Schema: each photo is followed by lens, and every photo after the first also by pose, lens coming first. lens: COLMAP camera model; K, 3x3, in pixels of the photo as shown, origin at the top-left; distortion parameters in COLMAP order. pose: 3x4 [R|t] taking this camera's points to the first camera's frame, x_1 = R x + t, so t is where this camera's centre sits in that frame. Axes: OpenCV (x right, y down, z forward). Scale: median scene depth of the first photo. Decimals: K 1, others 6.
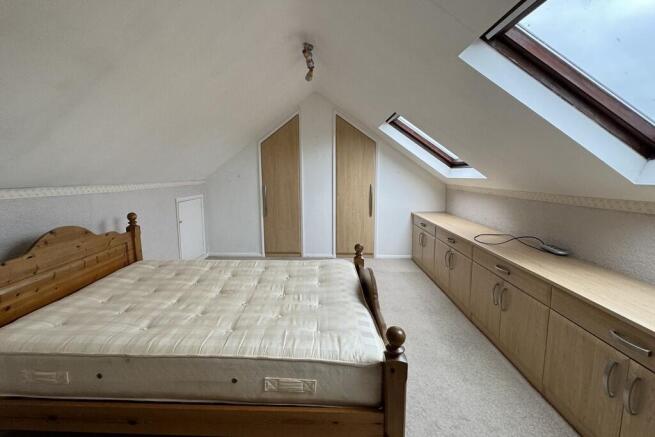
lens RADIAL K [[335.4, 0, 327.5], [0, 335.4, 218.5], [0, 0, 1]] dist [0.001135, 0.000184]
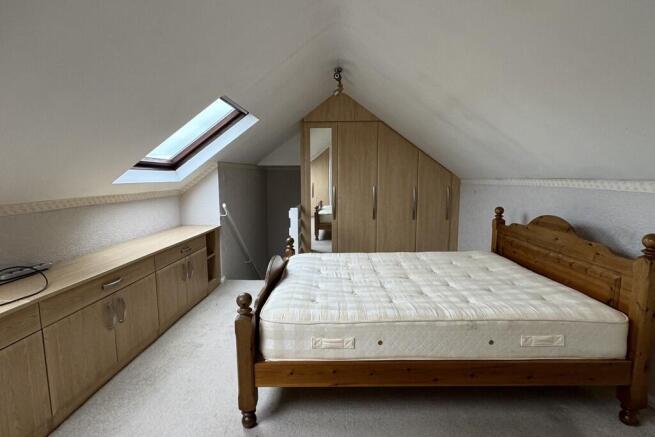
lens RADIAL K [[335.4, 0, 327.5], [0, 335.4, 218.5], [0, 0, 1]] dist [0.001135, 0.000184]
pose [[-0.999284, 0.016583, 0.034012, -0.093554], [0.024737, 0.966483, 0.255538, -0.258125], [-0.028635, 0.256196, -0.966201, 2.037213]]
